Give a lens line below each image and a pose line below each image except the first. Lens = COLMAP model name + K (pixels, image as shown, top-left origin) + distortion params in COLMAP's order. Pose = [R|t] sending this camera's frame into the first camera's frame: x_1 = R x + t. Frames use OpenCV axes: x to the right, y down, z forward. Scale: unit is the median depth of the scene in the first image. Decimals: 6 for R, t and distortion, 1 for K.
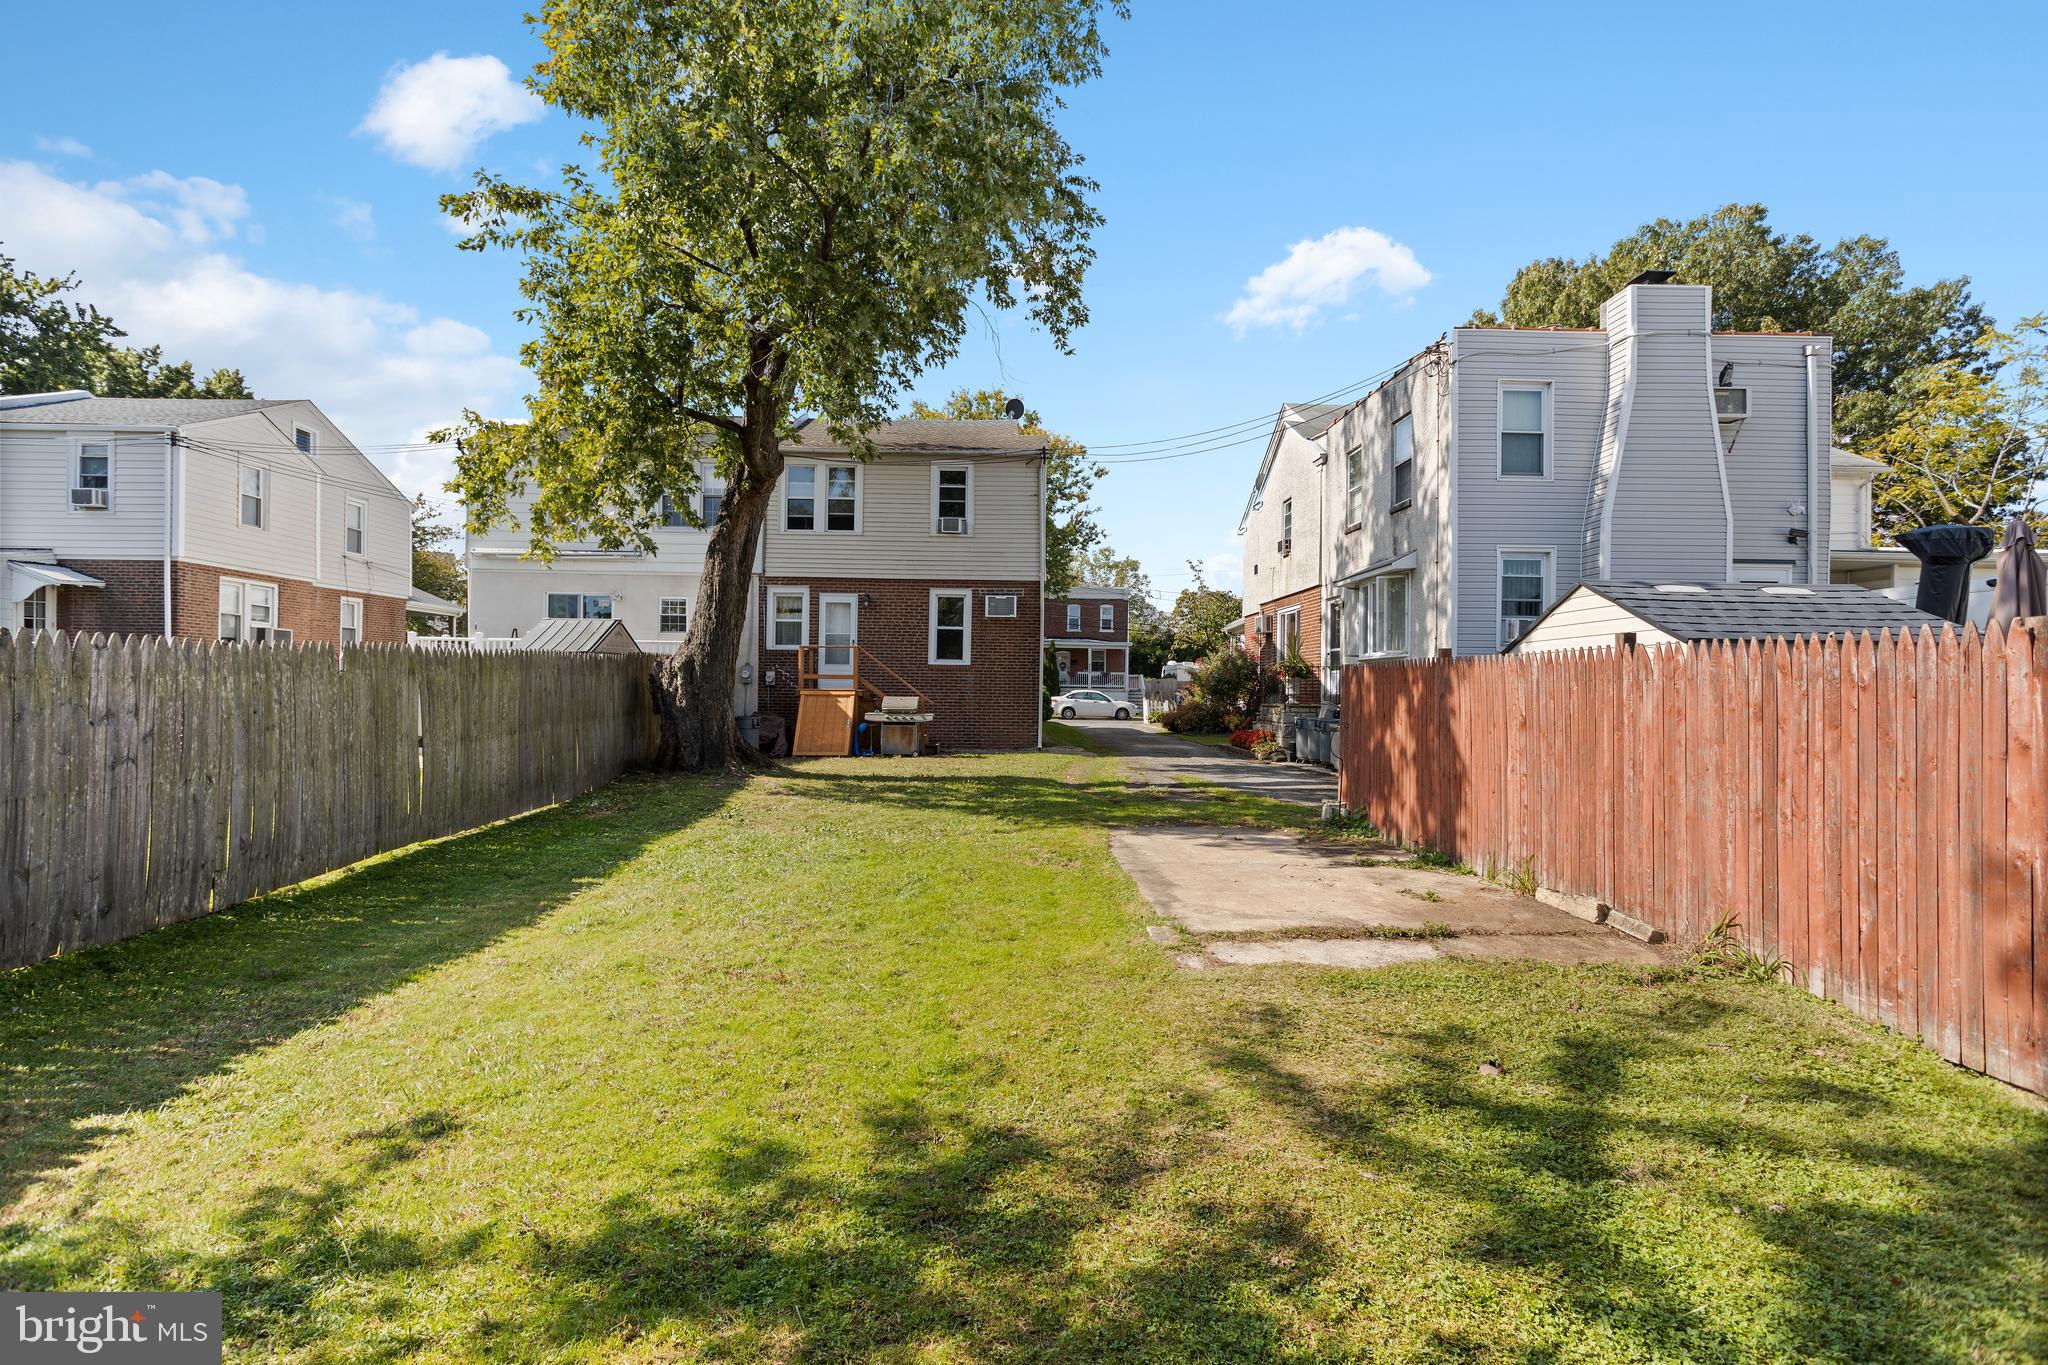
lens RADIAL K [[964.2, 0, 1024.0], [0, 964.2, 682.5], [0, 0, 1]] dist [0.003383, 0.001044]
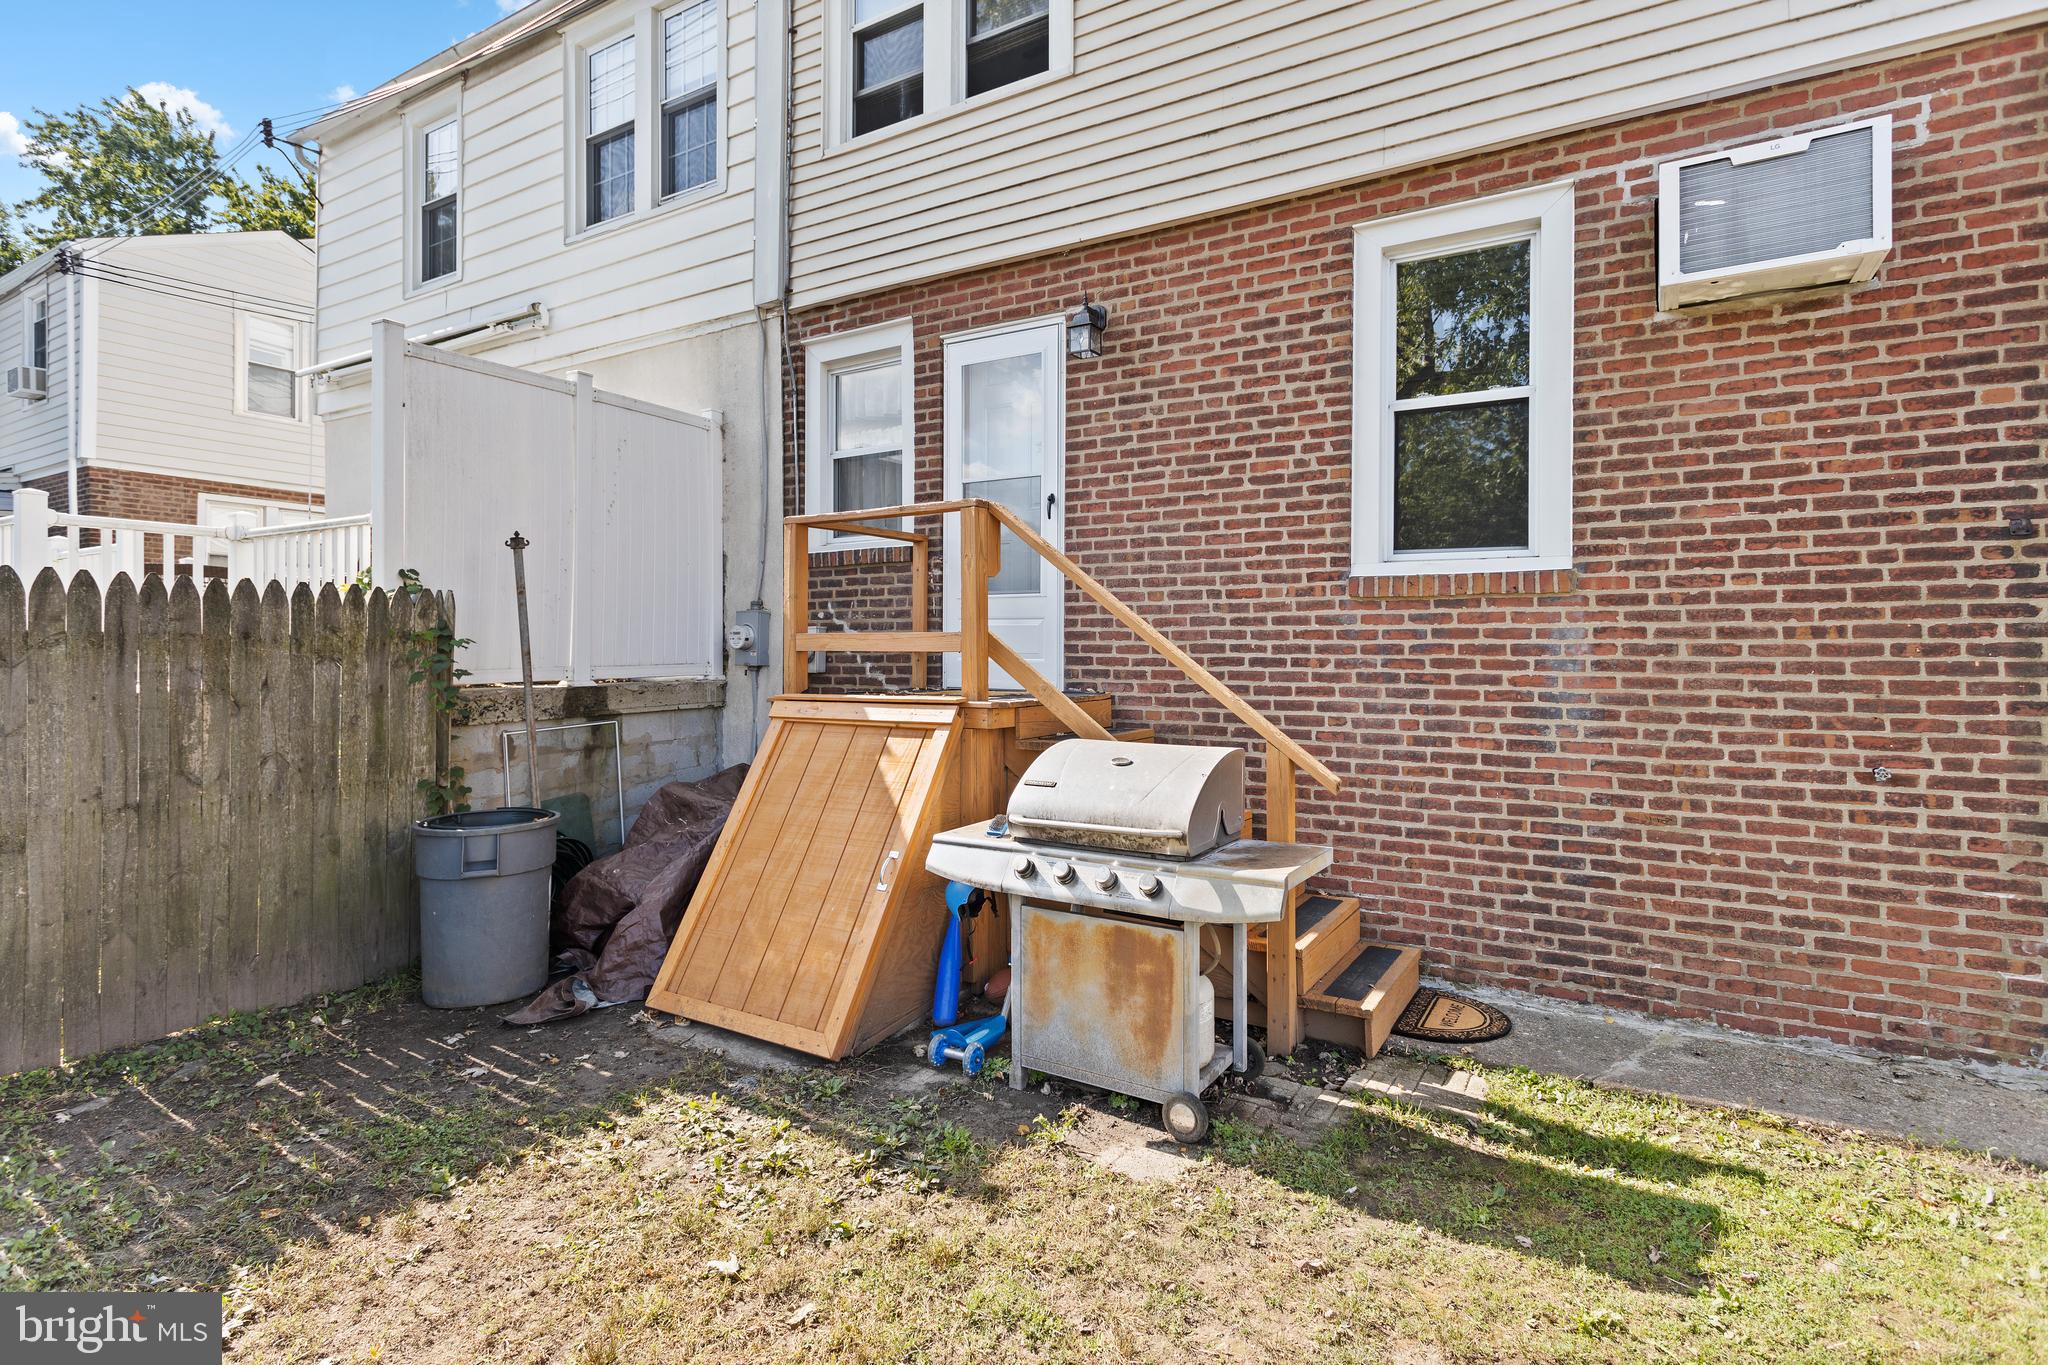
lens RADIAL K [[1011.6, 0, 1025.2], [0, 1011.6, 636.0], [0, 0, 1]] dist [-0.000527, 0.001701]
pose [[0.841094, -0.017851, -0.540594, -0.055081], [0.012470, 0.999830, -0.013612, -0.004763], [0.540745, 0.004708, 0.841173, 1.109350]]
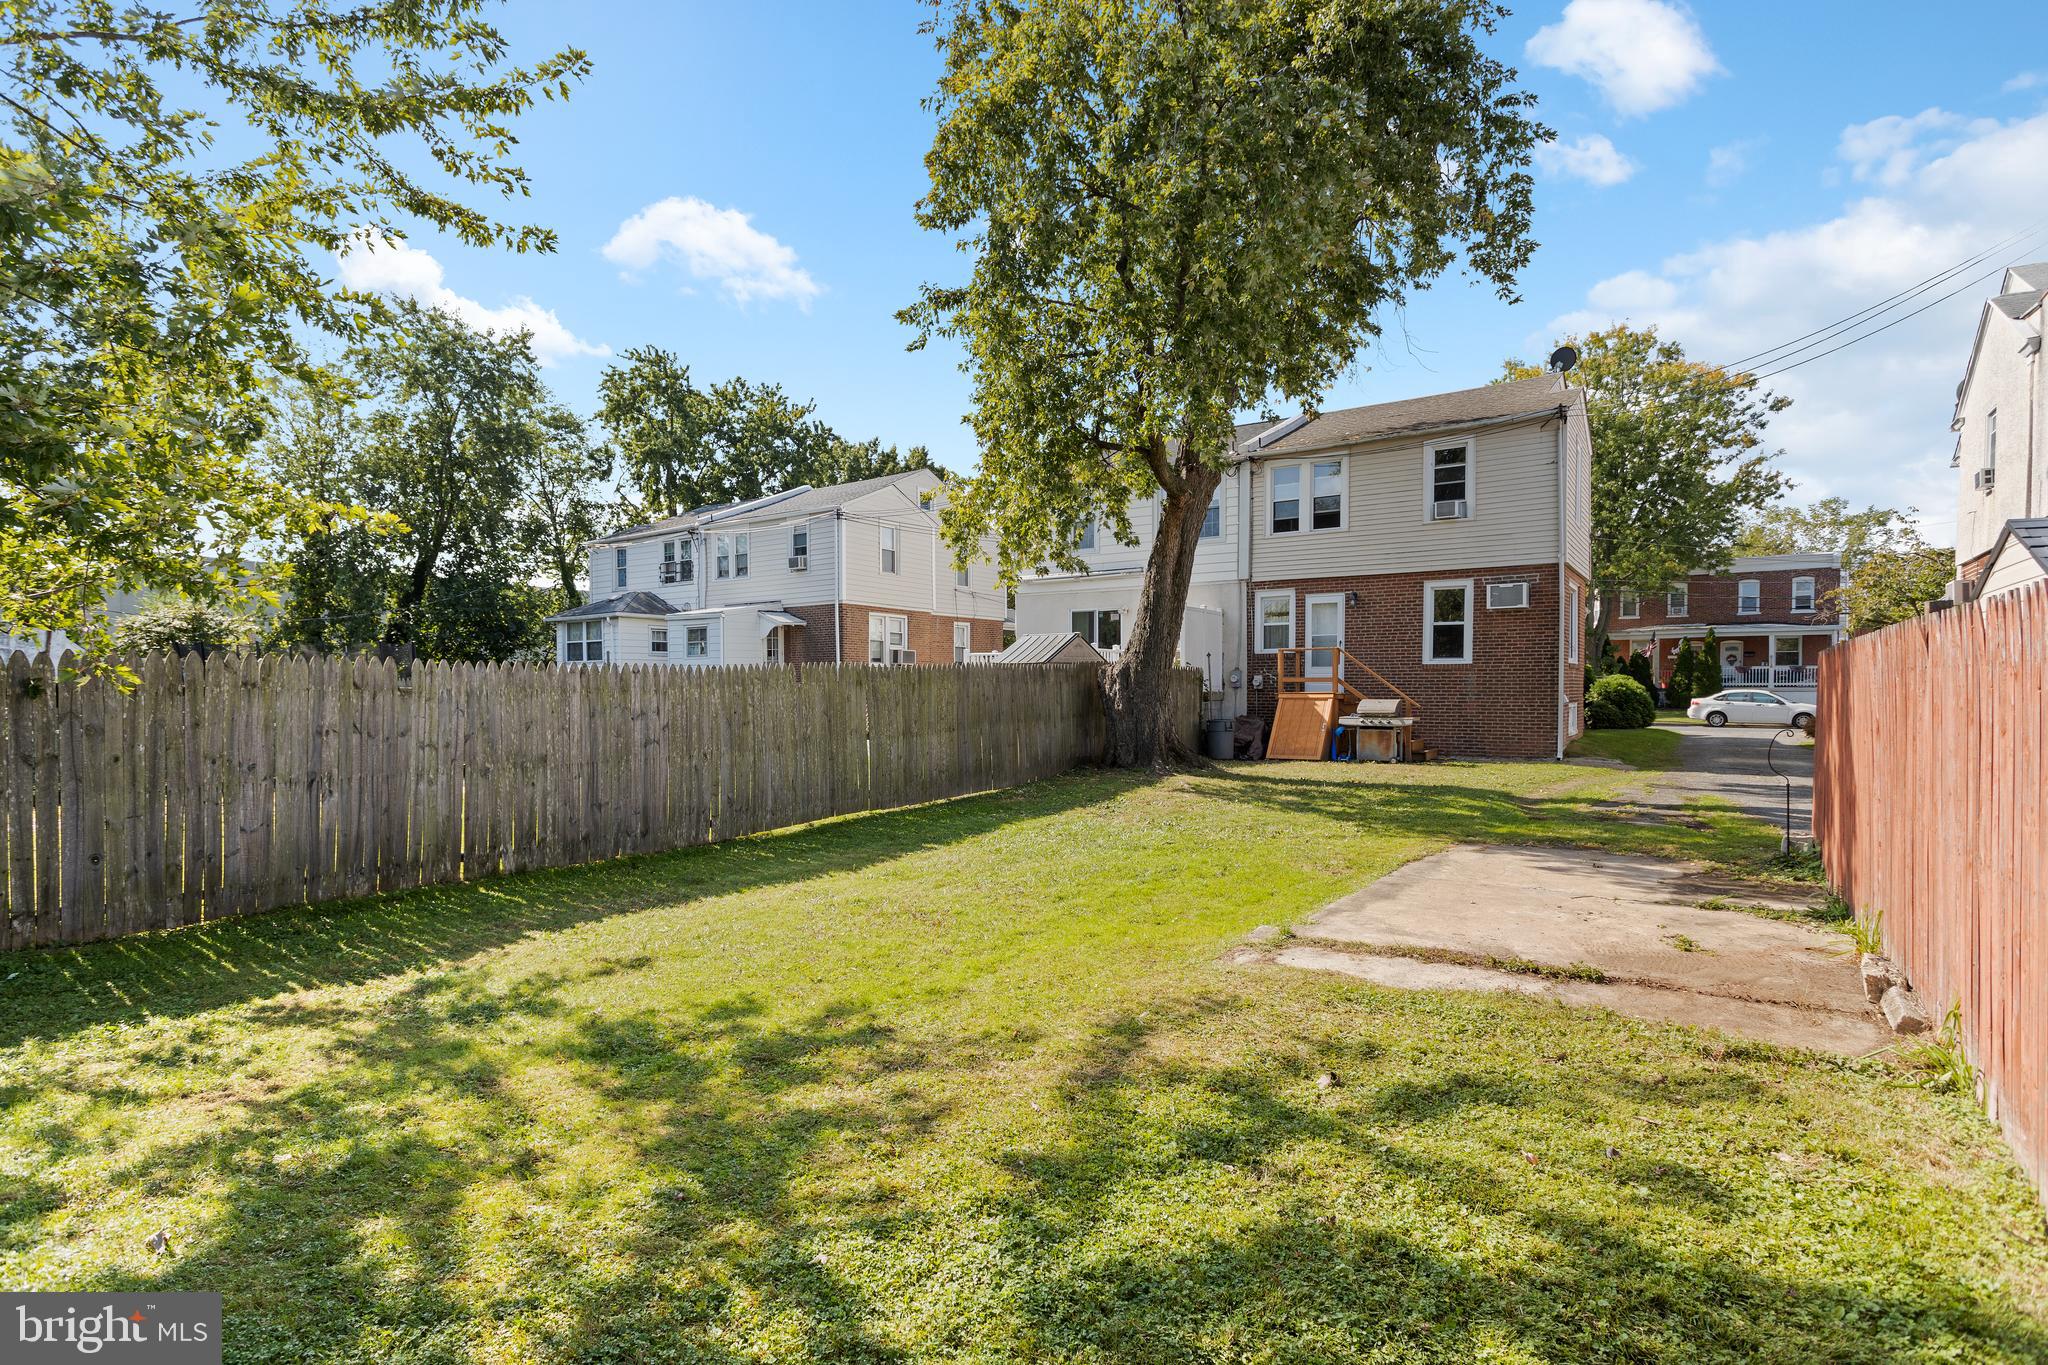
lens RADIAL K [[995.0, 0, 1017.9], [0, 995.0, 713.4], [0, 0, 1]] dist [0.004153, 0.000813]
pose [[0.810480, 0.001545, -0.585764, 0.208385], [0.014433, 0.999640, 0.022606, 0.001618], [0.585588, -0.026776, 0.810167, 0.004420]]
